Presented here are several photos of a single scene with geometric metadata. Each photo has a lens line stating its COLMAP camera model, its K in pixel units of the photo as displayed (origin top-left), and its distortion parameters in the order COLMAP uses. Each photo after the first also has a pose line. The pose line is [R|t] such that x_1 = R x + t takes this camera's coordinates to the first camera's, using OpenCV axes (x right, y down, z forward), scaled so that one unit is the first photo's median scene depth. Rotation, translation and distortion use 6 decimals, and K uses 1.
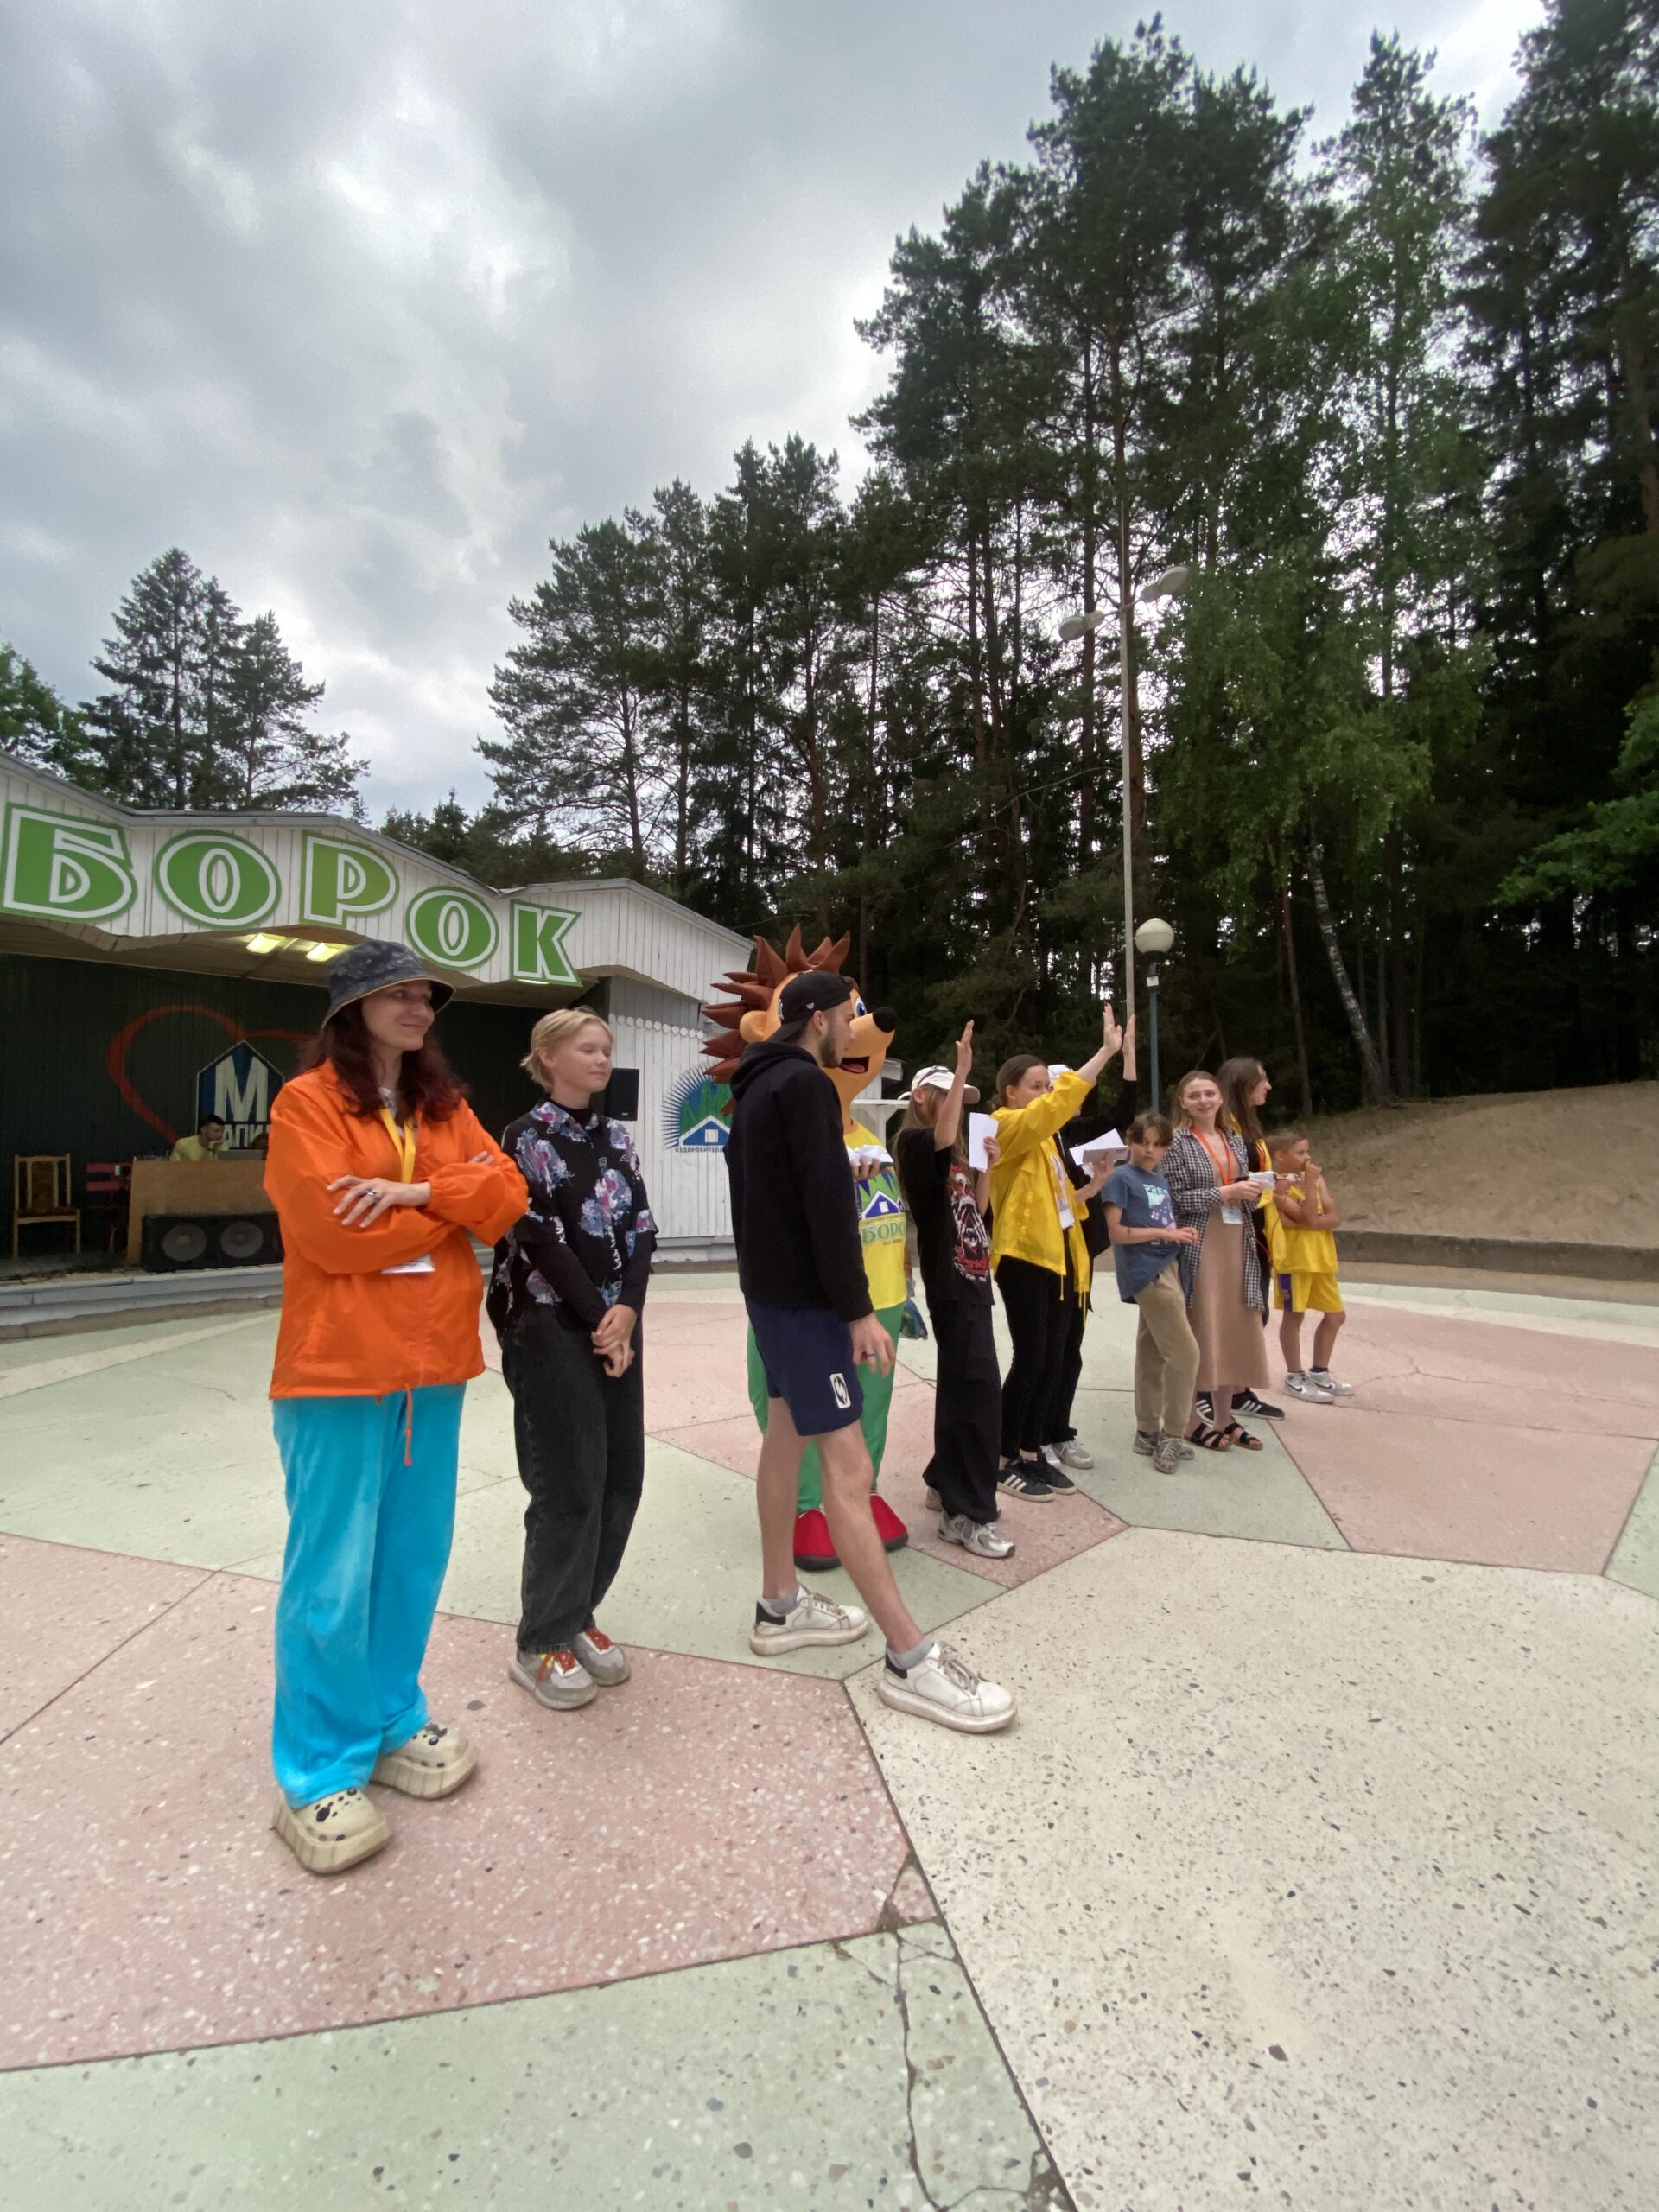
lens RADIAL K [[859.2, 0, 829.5], [0, 859.2, 1106.0], [0, 0, 1]] dist [0.009924, -0.015473]
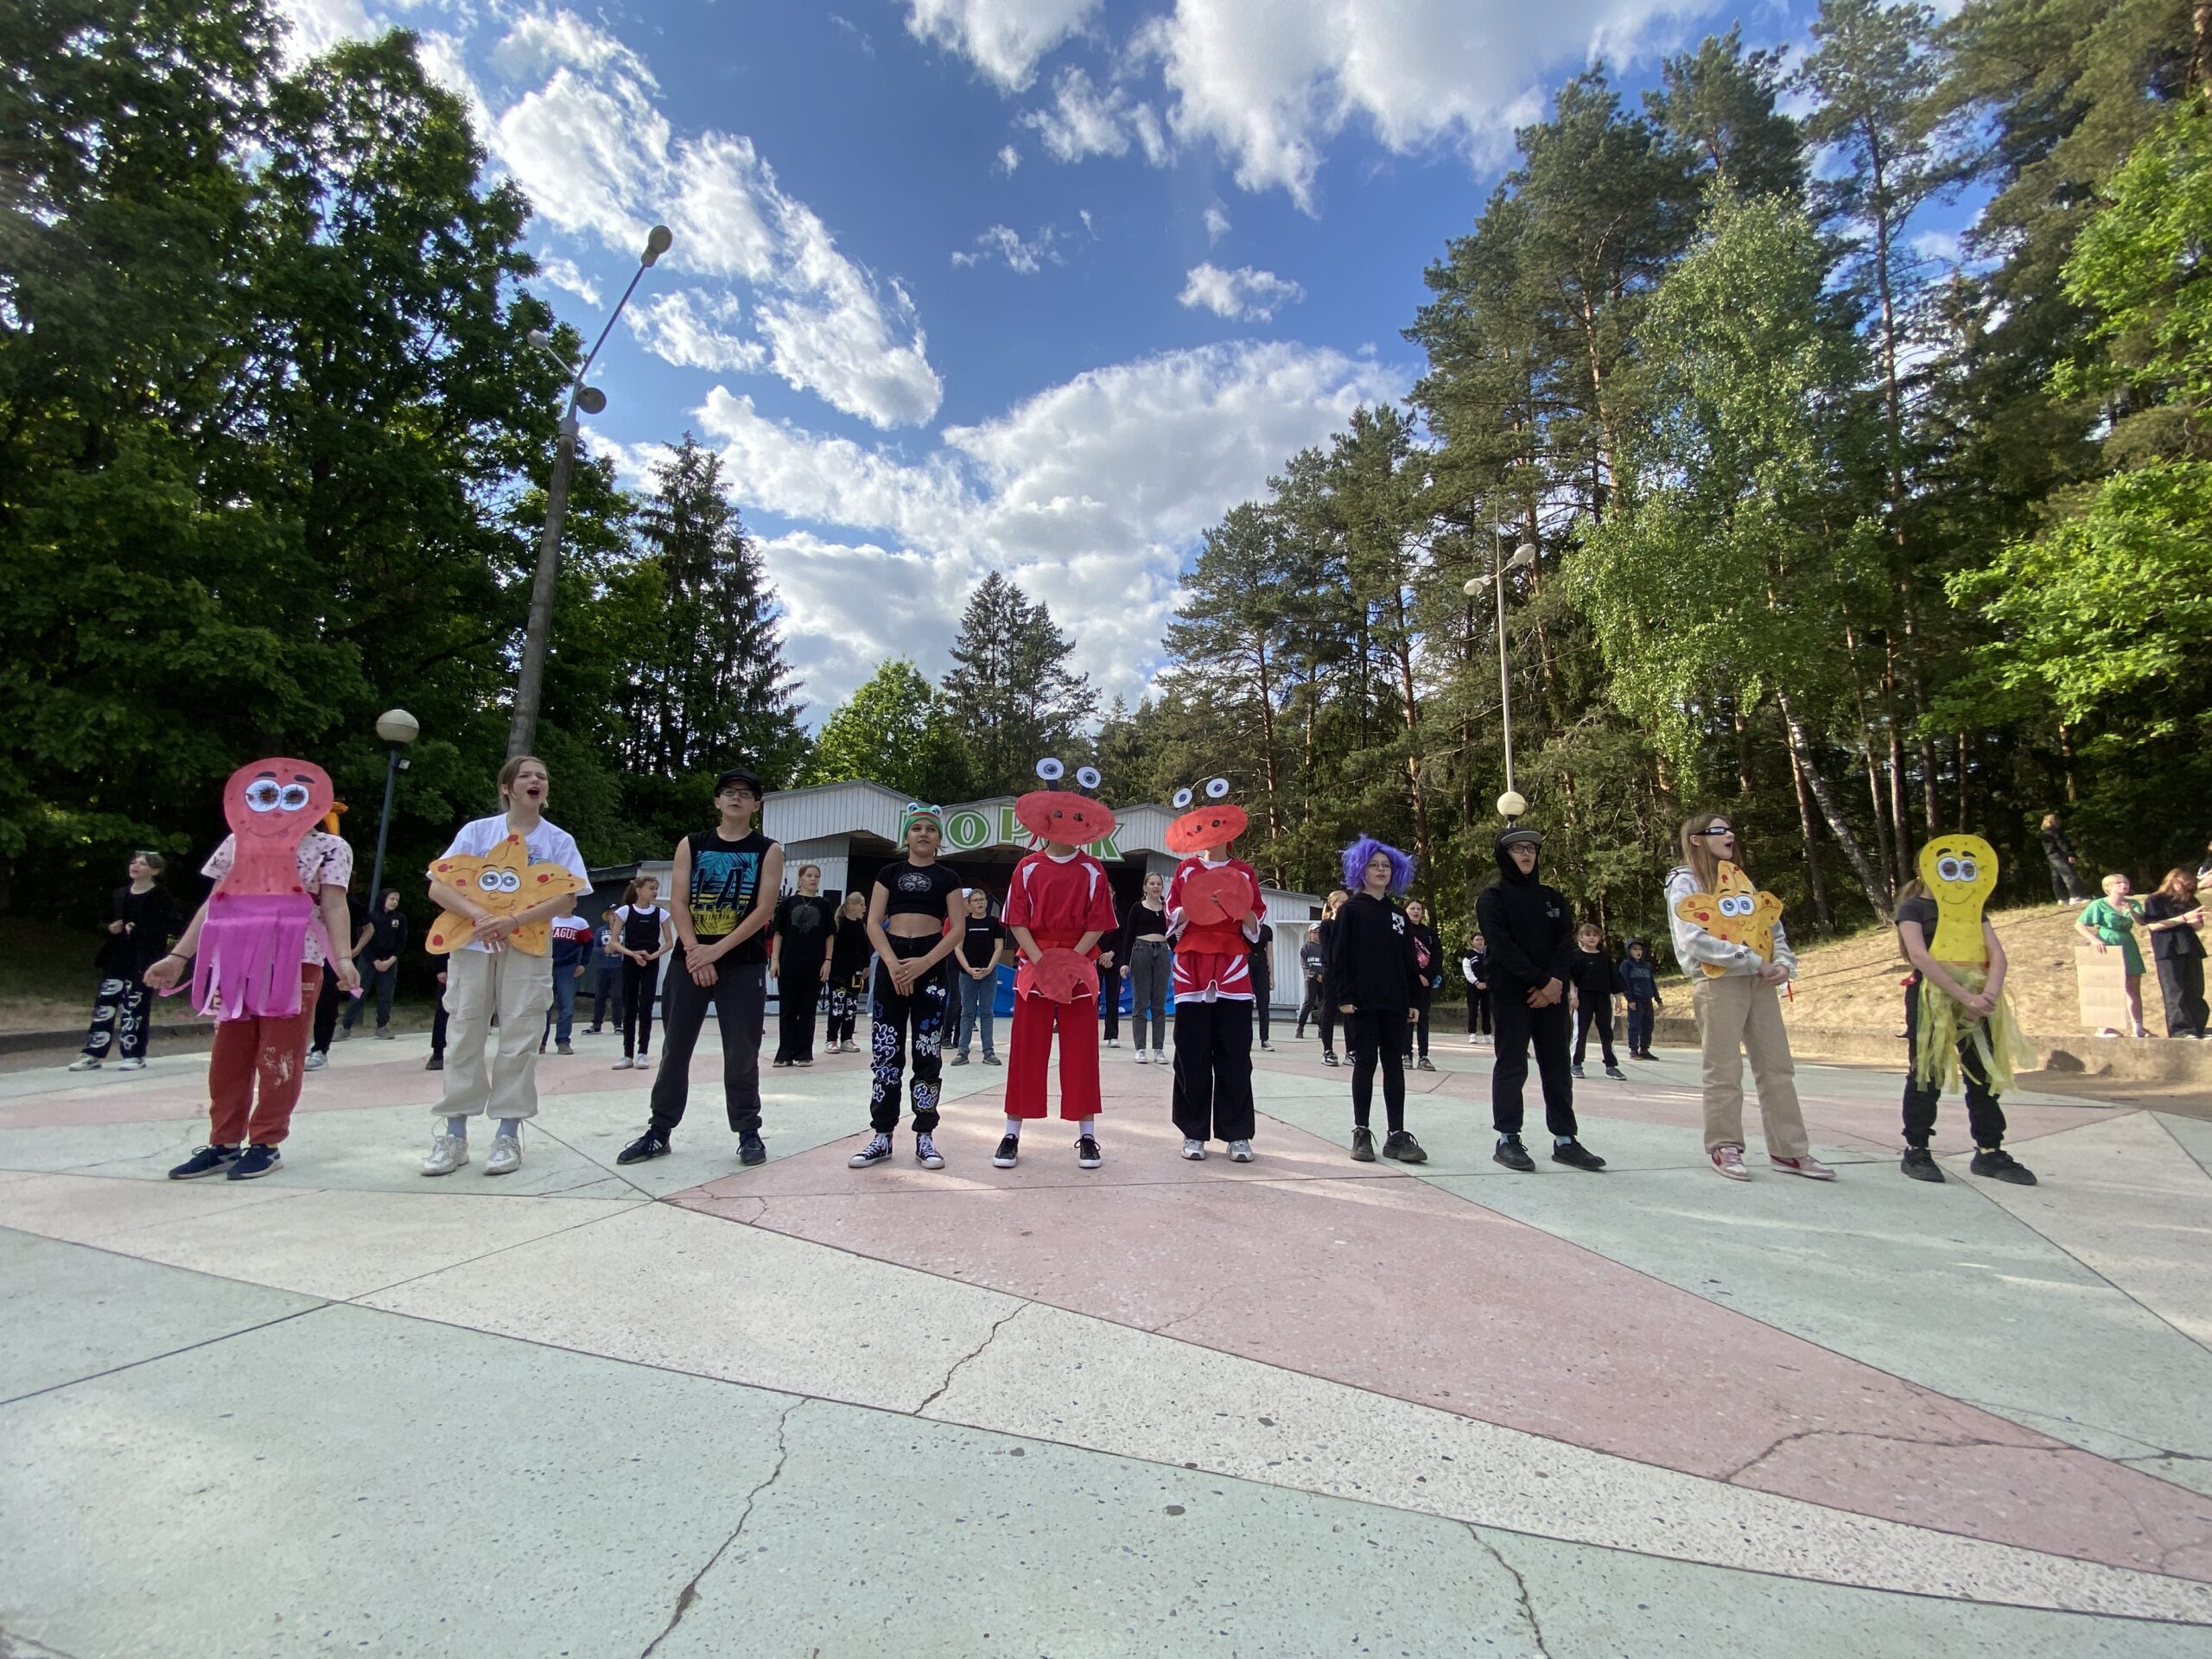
lens RADIAL K [[859.2, 0, 1105.1], [0, 859.2, 841.0], [0, 0, 1]] dist [0.009924, -0.015473]
pose [[0.860427, -0.051589, -0.506956, 0.244203], [-0.005811, 0.993804, -0.110995, 0.006944], [0.509541, 0.098449, 0.854796, -0.255034]]
